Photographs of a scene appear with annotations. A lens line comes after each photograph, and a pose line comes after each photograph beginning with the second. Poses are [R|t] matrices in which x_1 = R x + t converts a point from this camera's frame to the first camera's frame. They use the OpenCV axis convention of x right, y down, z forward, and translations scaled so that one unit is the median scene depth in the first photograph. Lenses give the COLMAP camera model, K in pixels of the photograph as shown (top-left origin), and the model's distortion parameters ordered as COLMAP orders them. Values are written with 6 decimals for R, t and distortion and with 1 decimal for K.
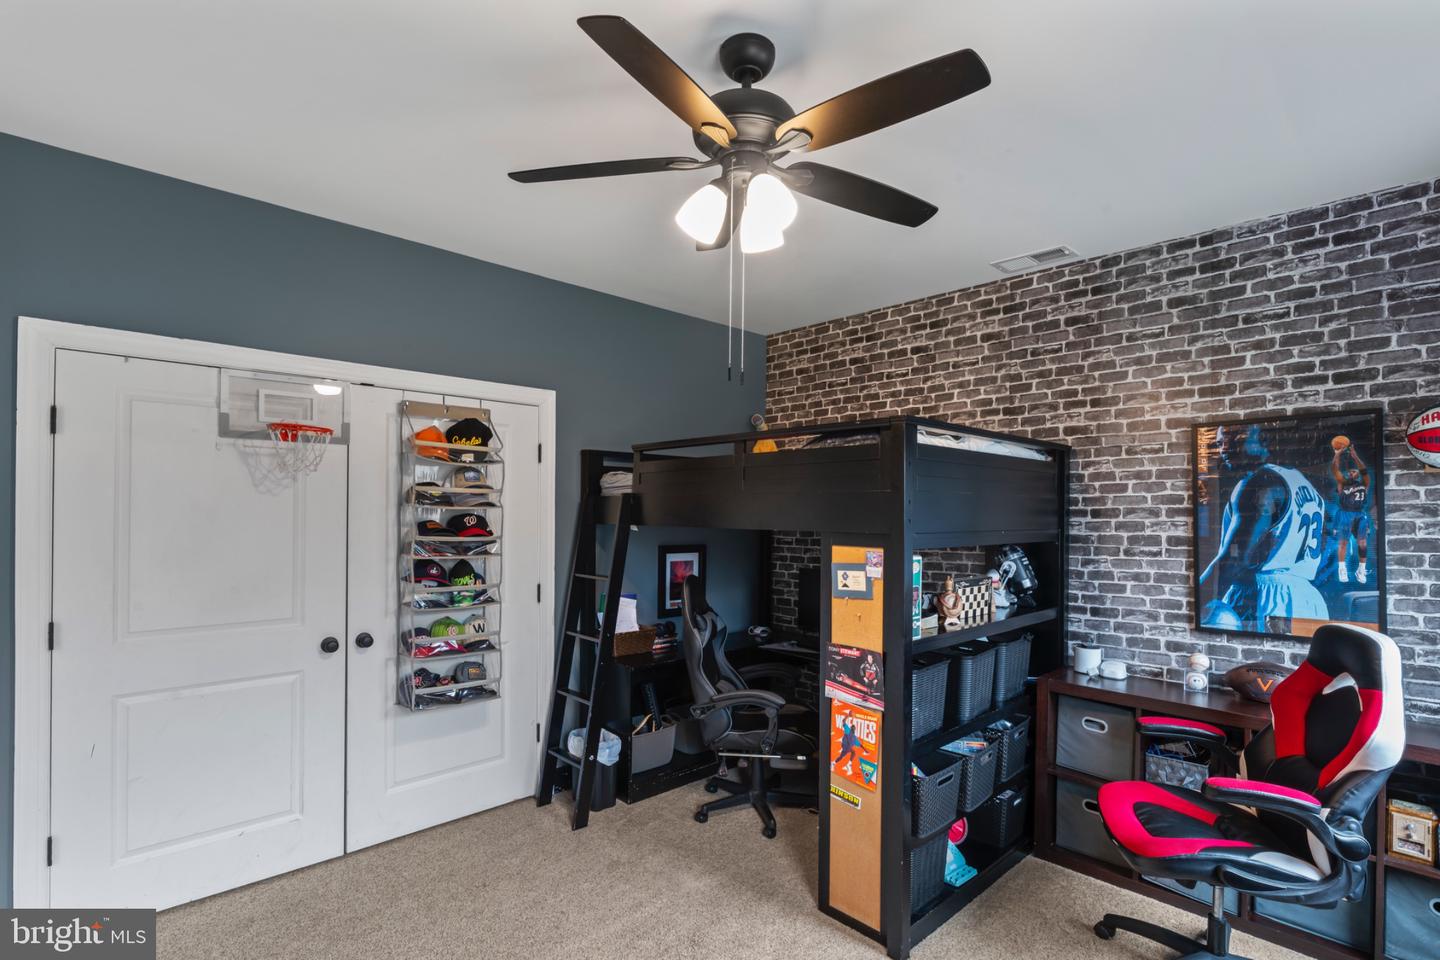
lens RADIAL K [[696.9, 0, 720.9], [0, 696.9, 496.1], [0, 0, 1]] dist [0.001025, 0.000815]
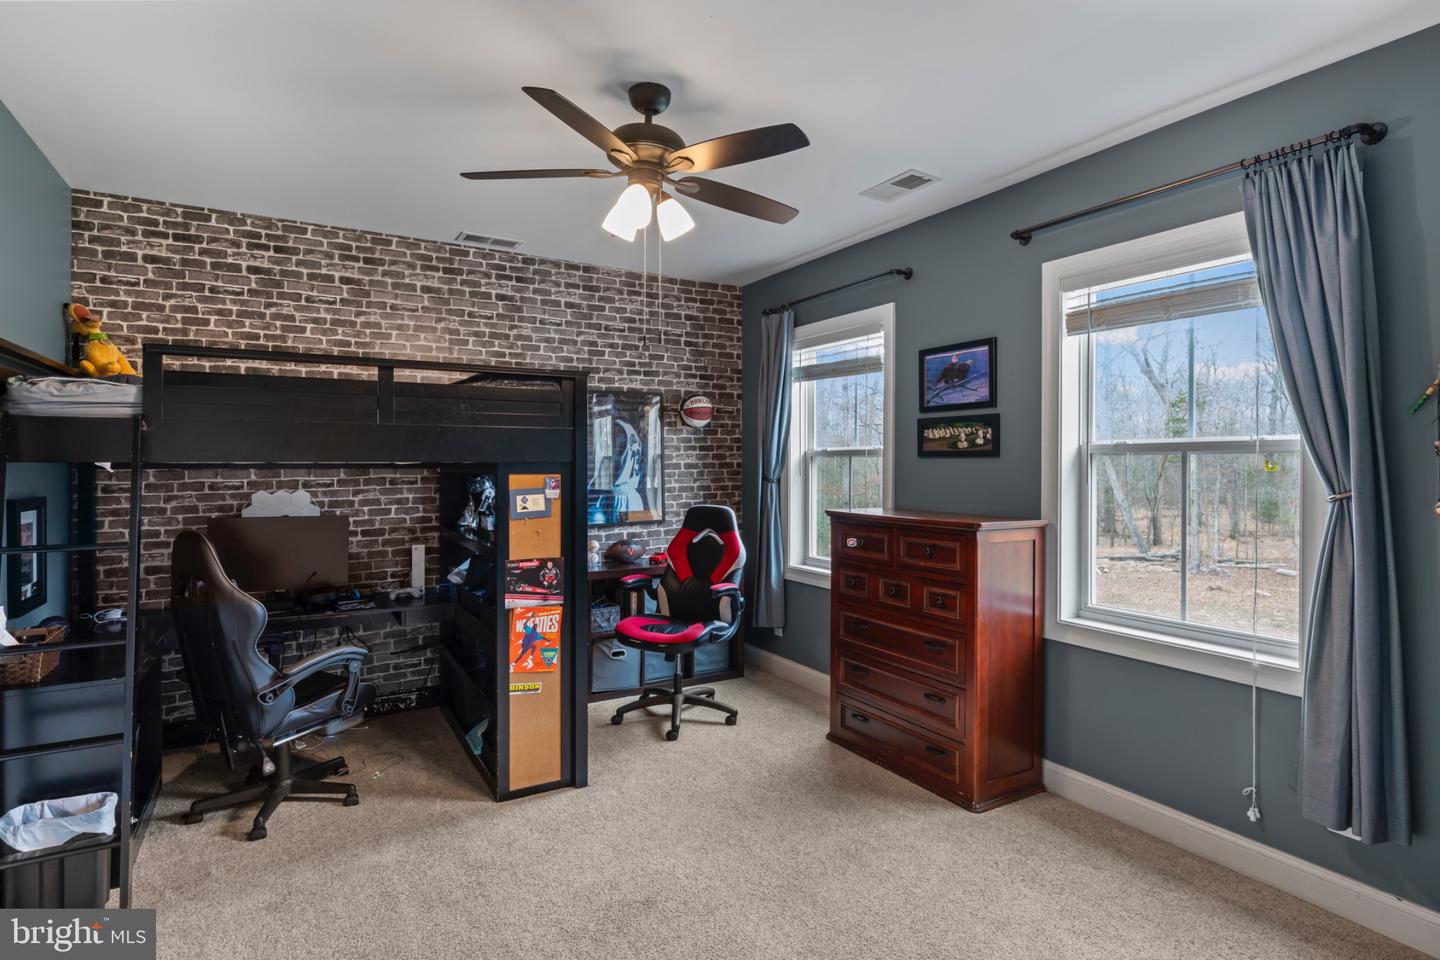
lens RADIAL K [[759.6, 0, 722.3], [0, 759.6, 449.5], [0, 0, 1]] dist [0.024193, -0.000201]
pose [[0.222295, 0.008731, 0.974940, -0.976014], [-0.018578, 0.999816, -0.004718, 0.030175], [-0.974802, -0.017063, 0.222417, 0.391777]]
